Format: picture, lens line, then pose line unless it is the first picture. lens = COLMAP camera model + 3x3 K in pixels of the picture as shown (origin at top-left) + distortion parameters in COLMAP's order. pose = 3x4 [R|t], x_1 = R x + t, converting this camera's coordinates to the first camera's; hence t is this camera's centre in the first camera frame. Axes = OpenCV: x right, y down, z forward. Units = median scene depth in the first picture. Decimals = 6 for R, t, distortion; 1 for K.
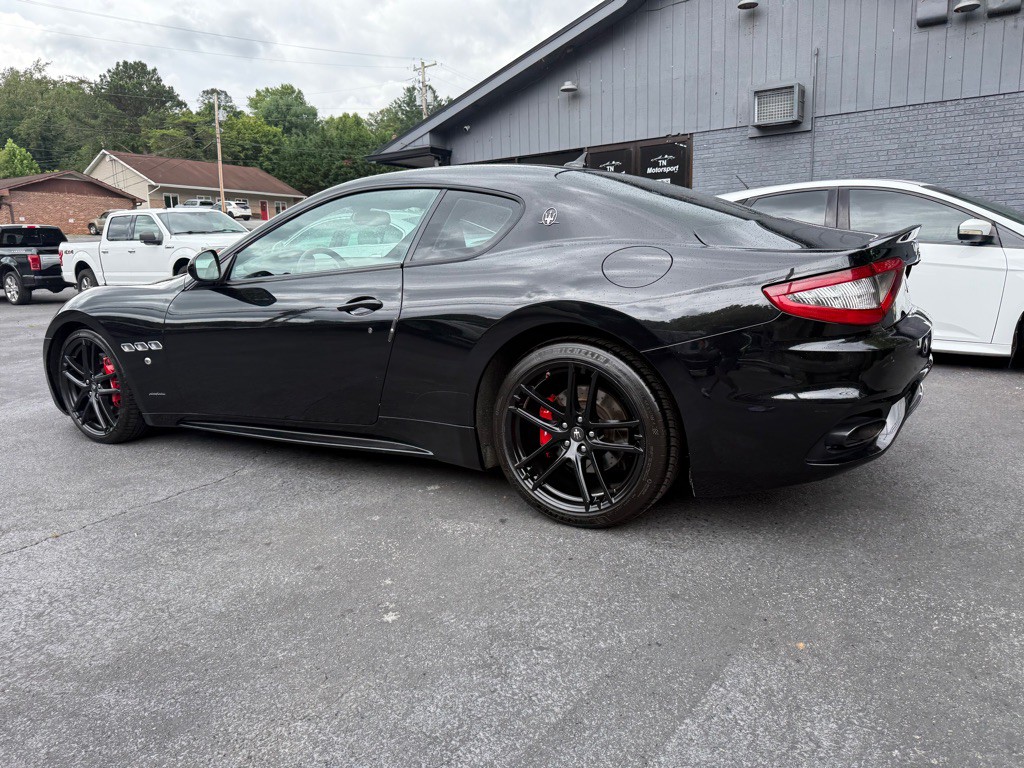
lens RADIAL K [[730.2, 0, 513.8], [0, 730.2, 376.3], [0, 0, 1]] dist [0.013399, -0.021060]
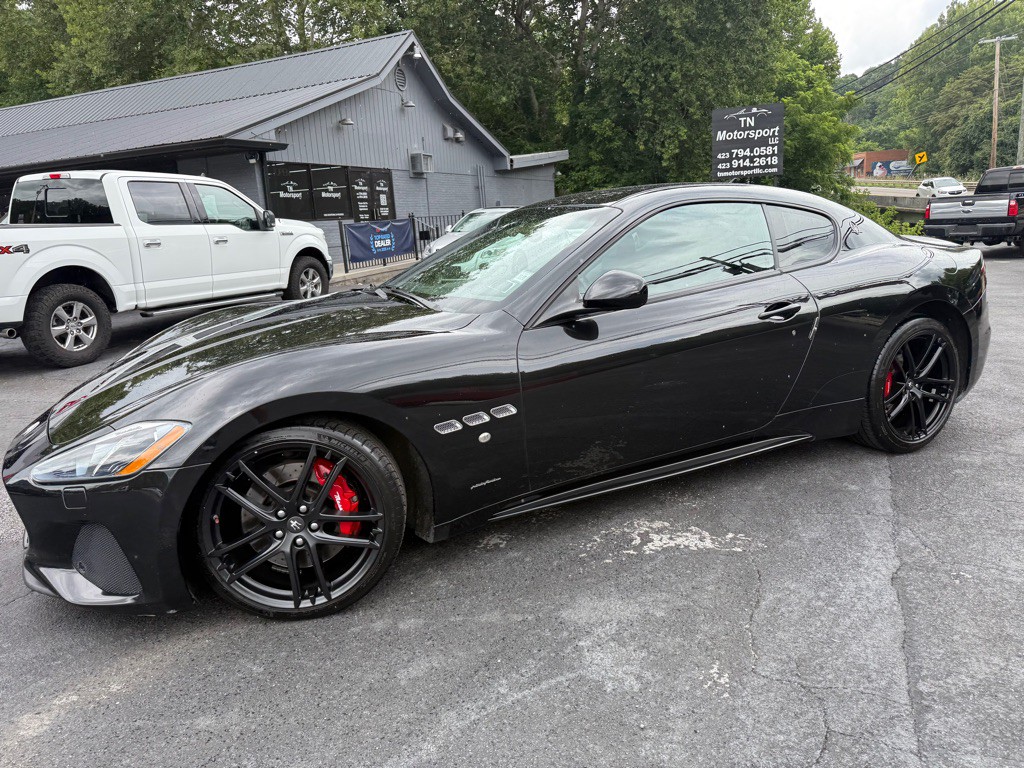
lens RADIAL K [[723.1, 0, 523.4], [0, 723.1, 364.3], [0, 0, 1]] dist [0.039345, -0.050373]
pose [[0.537631, -0.147626, 0.830157, -0.397278], [0.186088, 0.981051, 0.053944, -0.045442], [-0.822390, 0.125480, 0.554915, 0.223937]]
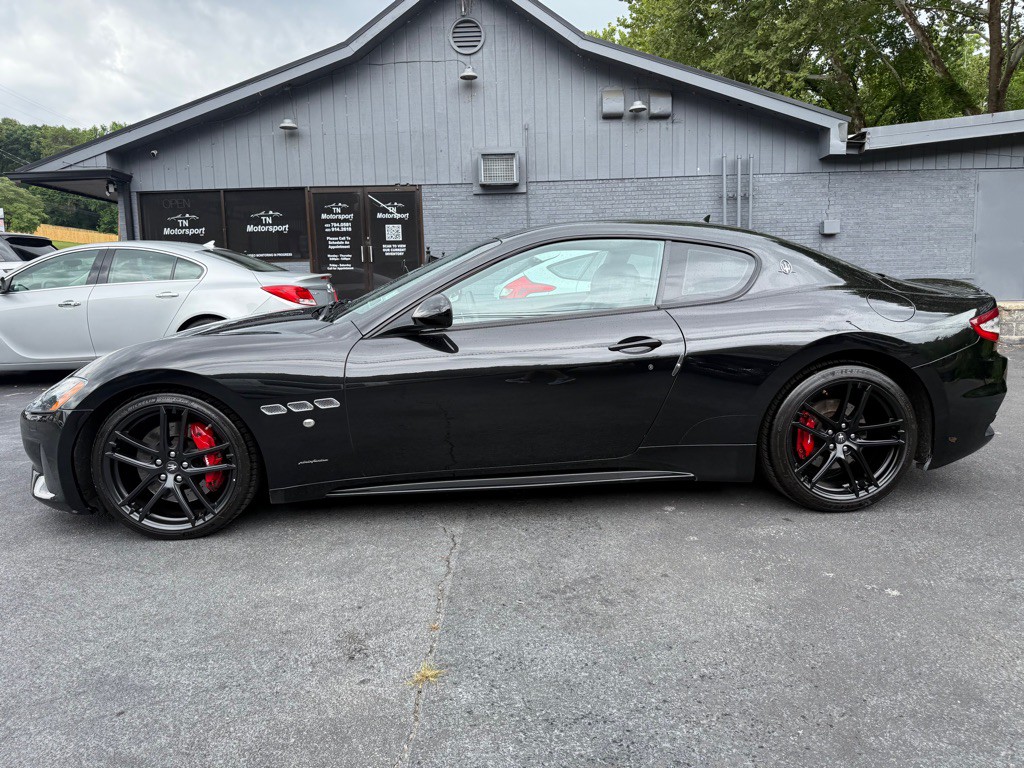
lens RADIAL K [[718.1, 0, 516.9], [0, 718.1, 370.3], [0, 0, 1]] dist [0.122537, -0.188326]
pose [[0.831025, -0.054893, 0.553519, -0.291241], [0.089302, 0.995377, -0.035361, -0.011459], [-0.549019, 0.078817, 0.832085, 0.065380]]
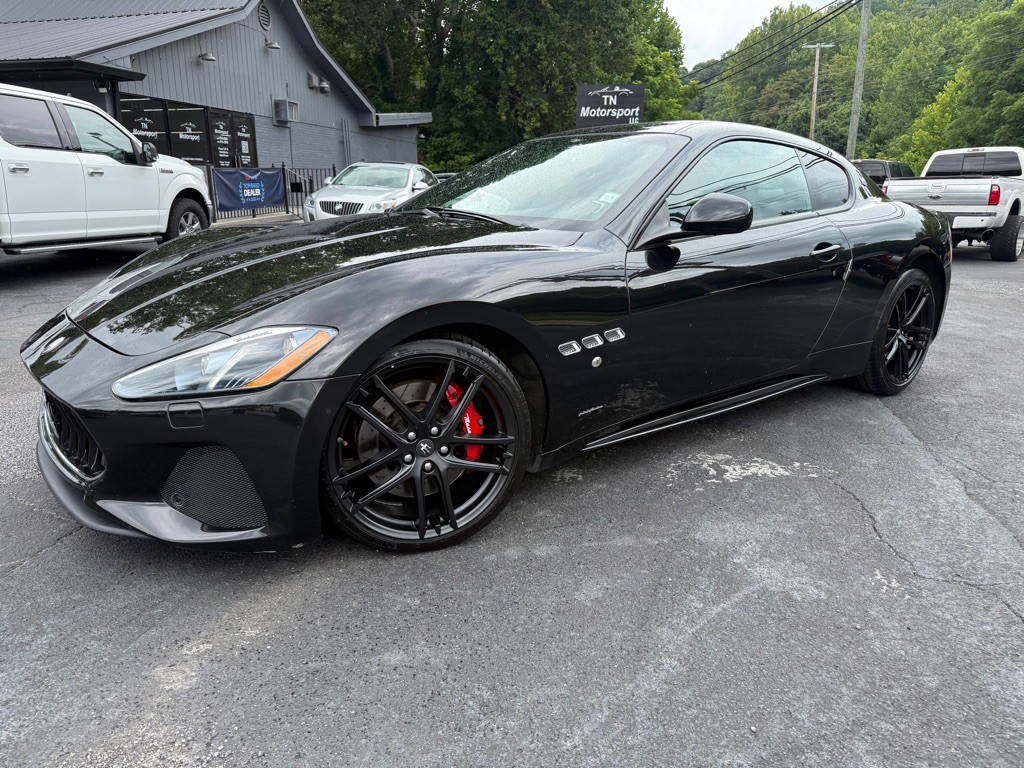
lens RADIAL K [[727.2, 0, 516.2], [0, 727.2, 368.4], [0, 0, 1]] dist [0.017153, -0.022132]
pose [[0.359245, -0.177064, 0.916292, -0.431550], [0.149302, 0.980094, 0.130858, -0.042504], [-0.921223, 0.089794, 0.378530, 0.314728]]
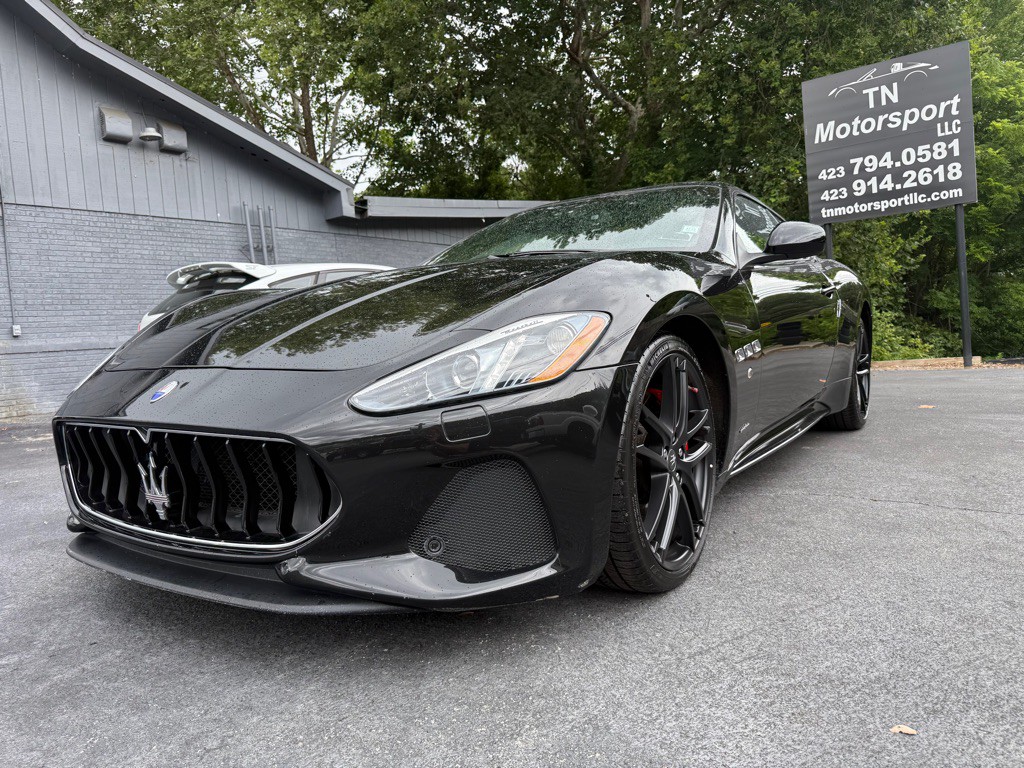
lens RADIAL K [[727.2, 0, 516.2], [0, 727.2, 368.4], [0, 0, 1]] dist [0.017153, -0.022132]
pose [[0.061364, -0.011849, 0.998045, -0.438347], [0.231690, 0.972786, -0.002696, -0.026788], [-0.970852, 0.231402, 0.062439, 0.443603]]
